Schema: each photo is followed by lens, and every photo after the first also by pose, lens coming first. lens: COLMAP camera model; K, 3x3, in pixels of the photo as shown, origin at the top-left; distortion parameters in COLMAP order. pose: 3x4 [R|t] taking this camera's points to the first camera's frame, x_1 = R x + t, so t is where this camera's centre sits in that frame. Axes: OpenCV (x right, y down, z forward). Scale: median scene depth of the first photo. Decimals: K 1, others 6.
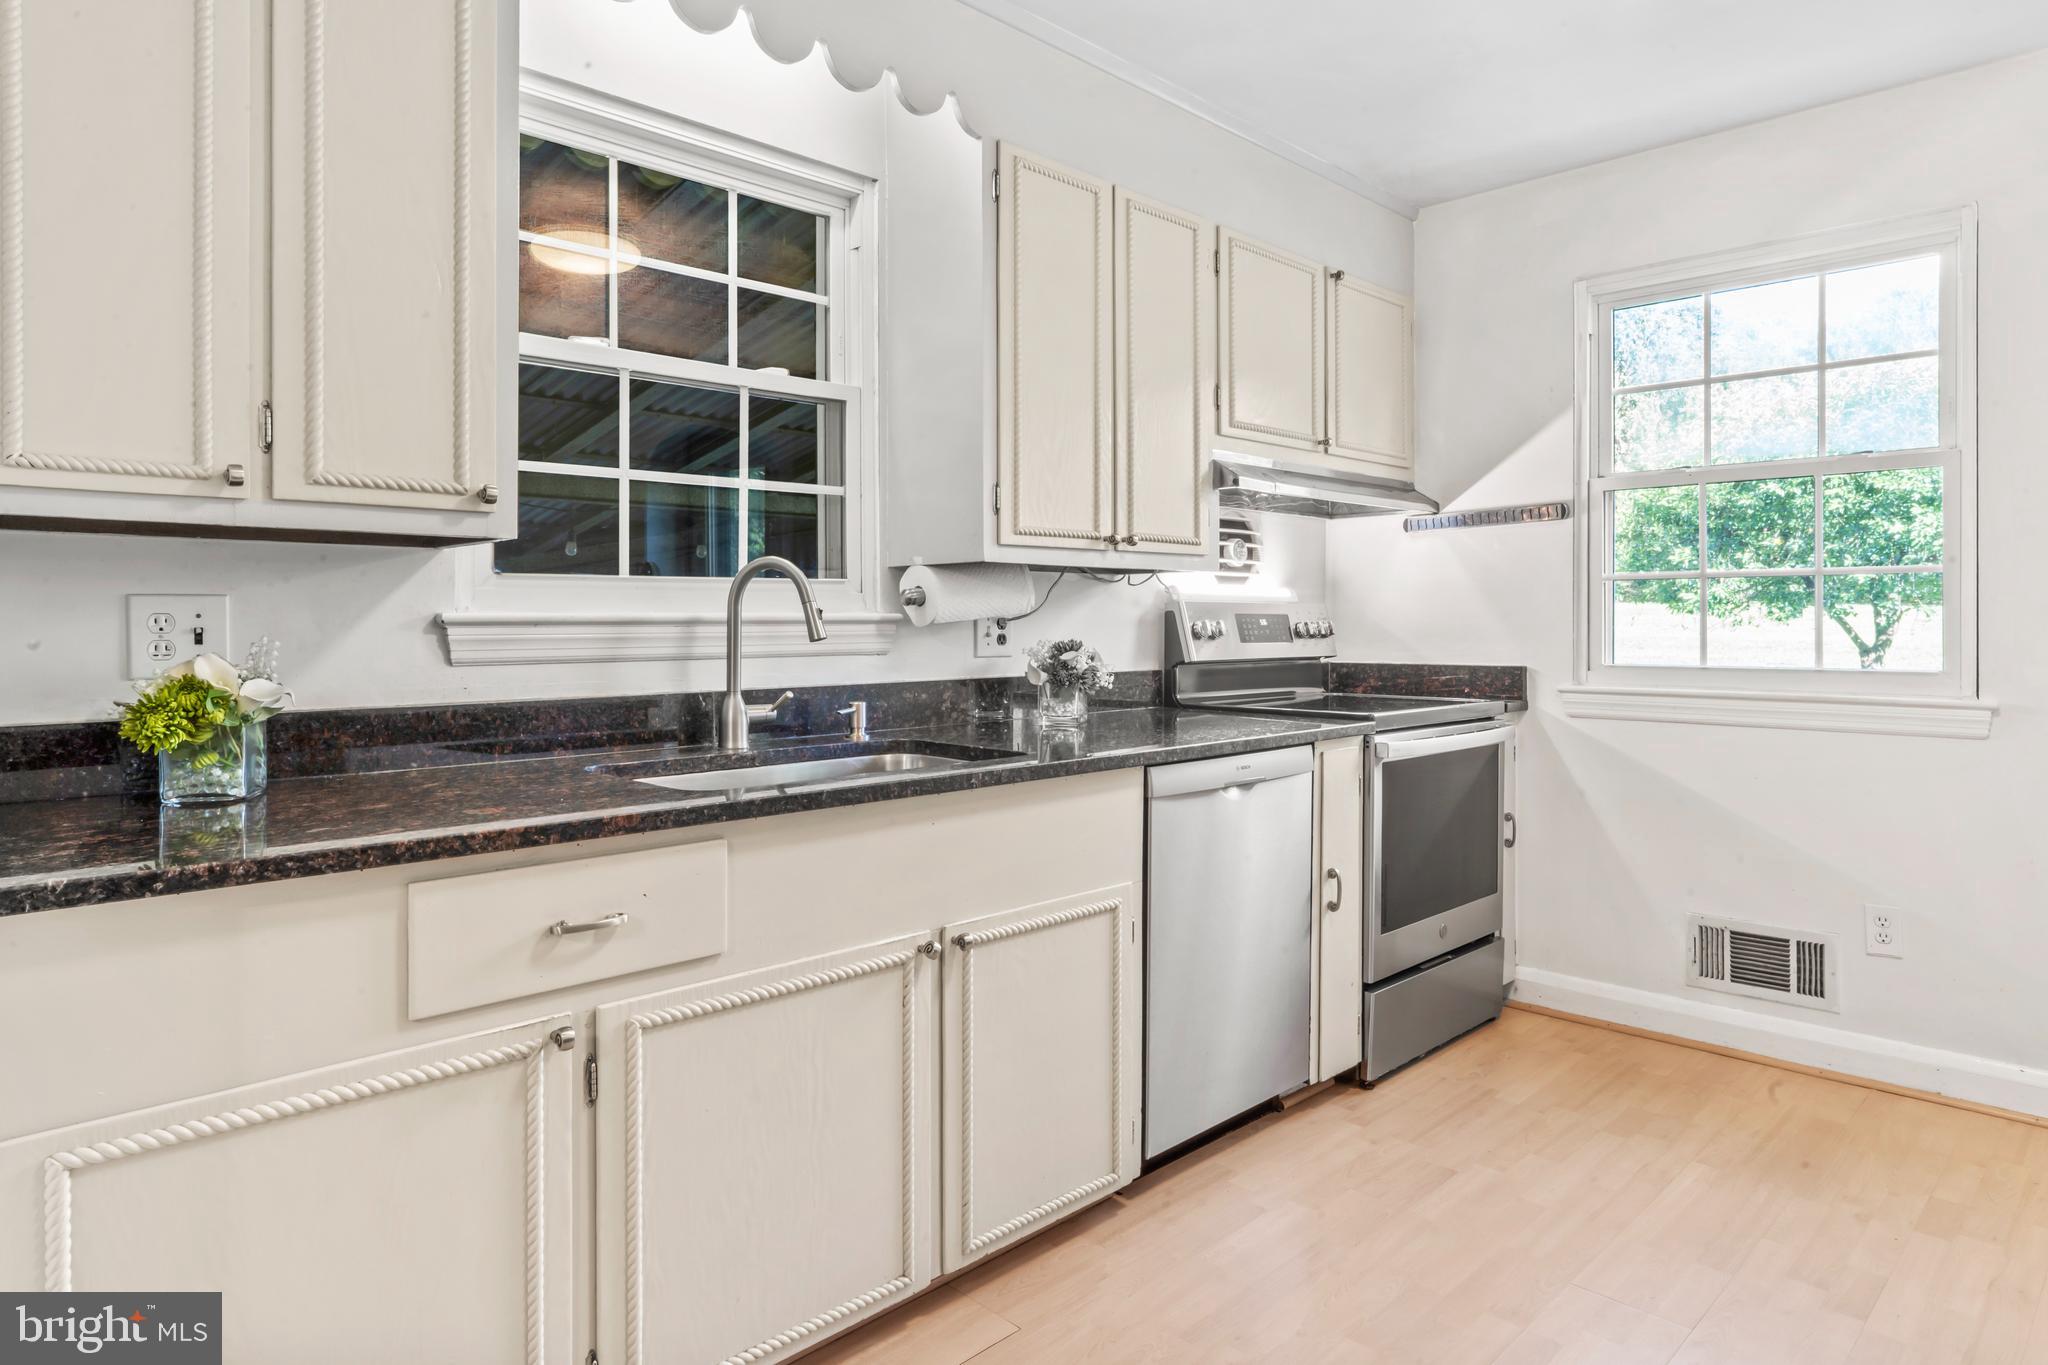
lens RADIAL K [[1234.8, 0, 1017.1], [0, 1234.8, 624.5], [0, 0, 1]] dist [0.002105, -0.001837]
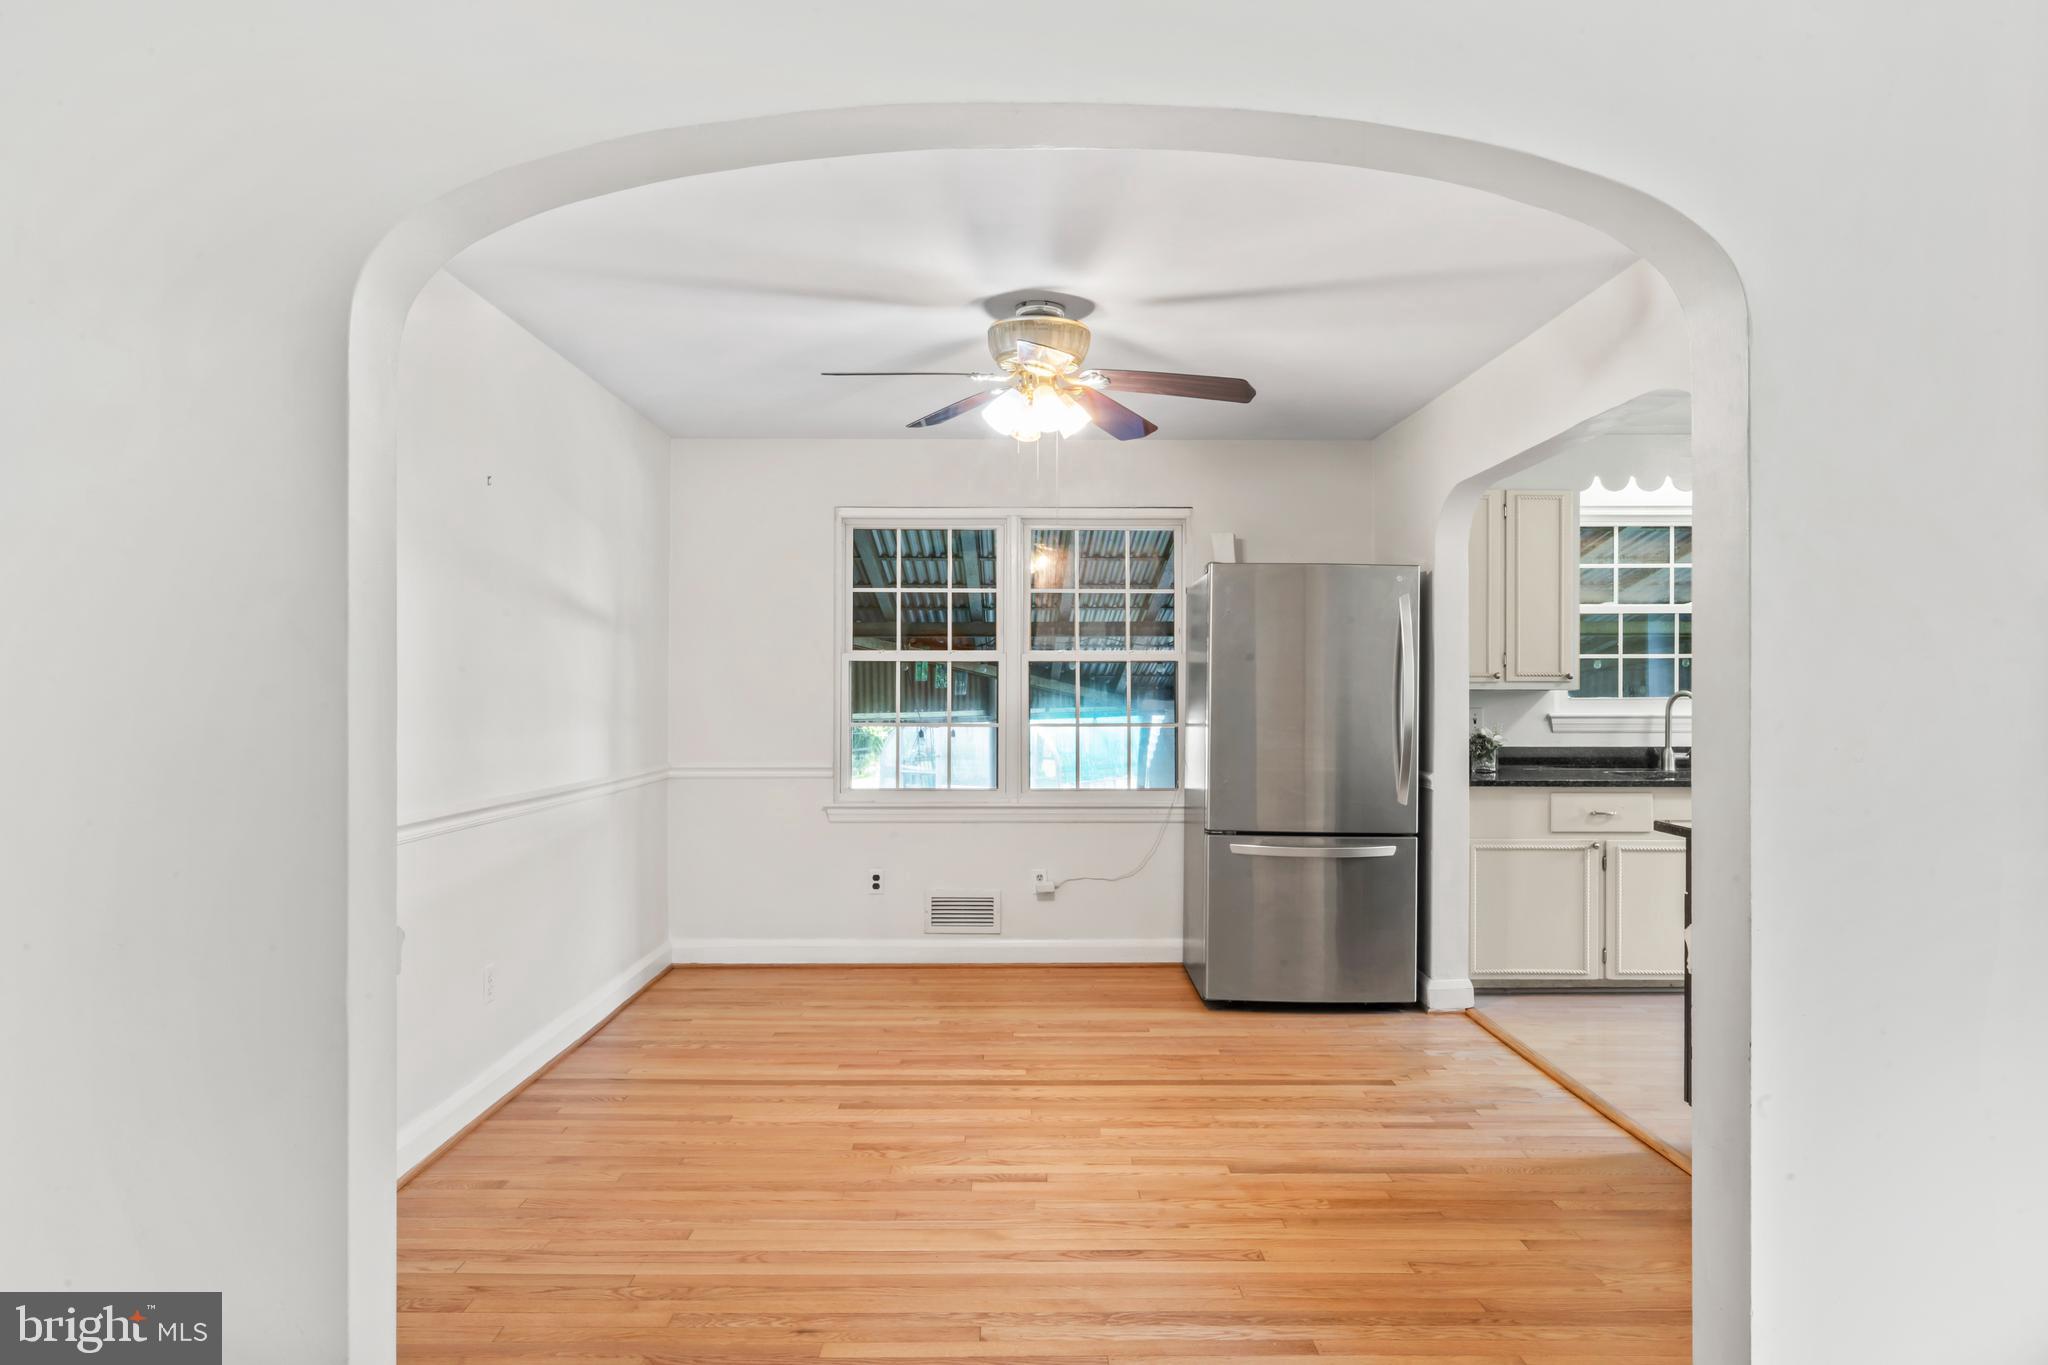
lens RADIAL K [[1250.0, 0, 1008.5], [0, 1250.0, 688.0], [0, 0, 1]] dist [-0.003225, -0.002020]
pose [[0.707003, -0.000313, -0.707210, 0.472721], [-0.003376, 0.999987, -0.003818, -0.037508], [0.707202, 0.005087, 0.706993, -1.321532]]
